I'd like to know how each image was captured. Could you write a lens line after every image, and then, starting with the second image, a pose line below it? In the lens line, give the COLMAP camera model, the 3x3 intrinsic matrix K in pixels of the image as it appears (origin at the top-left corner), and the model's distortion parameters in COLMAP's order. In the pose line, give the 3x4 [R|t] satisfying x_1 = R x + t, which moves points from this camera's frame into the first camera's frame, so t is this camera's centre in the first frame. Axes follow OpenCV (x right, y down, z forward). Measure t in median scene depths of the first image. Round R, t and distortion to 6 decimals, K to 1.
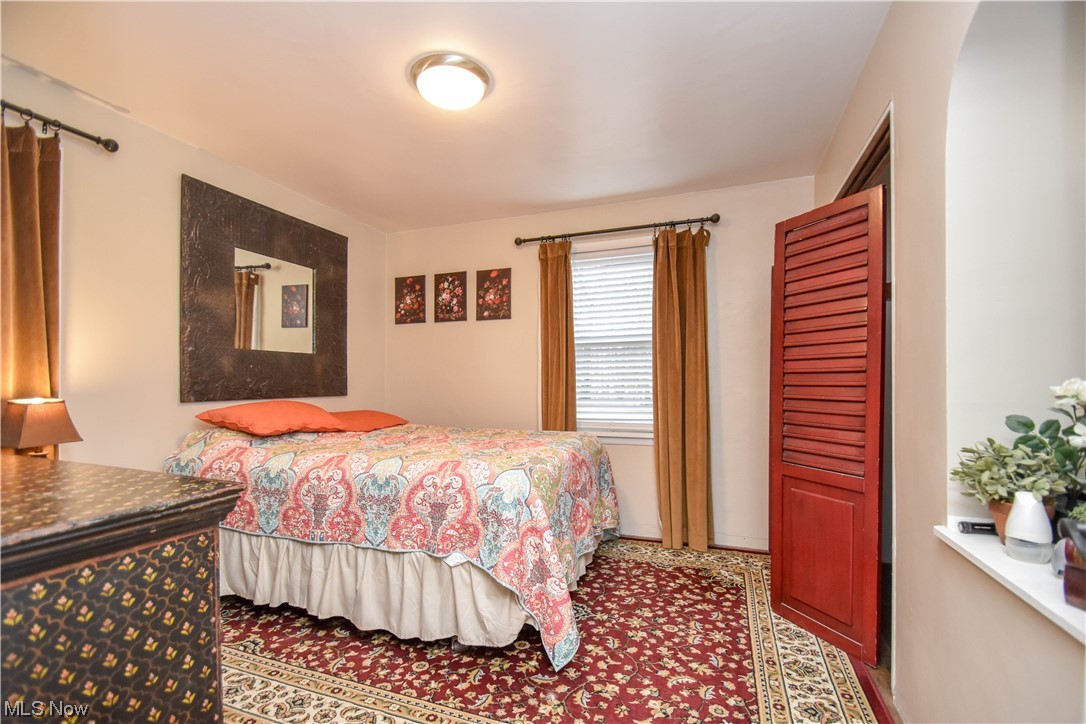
lens RADIAL K [[471.7, 0, 544.4], [0, 471.7, 381.0], [0, 0, 1]] dist [-0.000017, 0.000205]
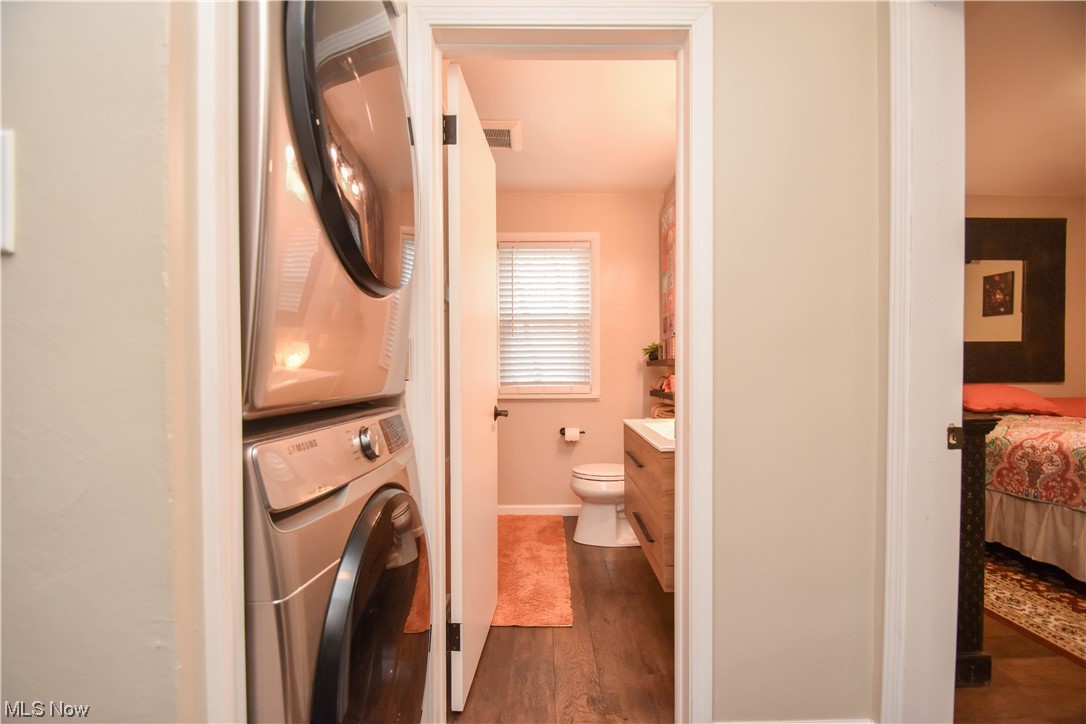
lens RADIAL K [[504.2, 0, 543.7], [0, 504.2, 378.2], [0, 0, 1]] dist [-0.003164, -0.000928]
pose [[0.364164, 0.014949, -0.931215, 0.267117], [0.004964, 0.999826, 0.017992, -0.002427], [0.931322, -0.011175, 0.364026, -0.648910]]
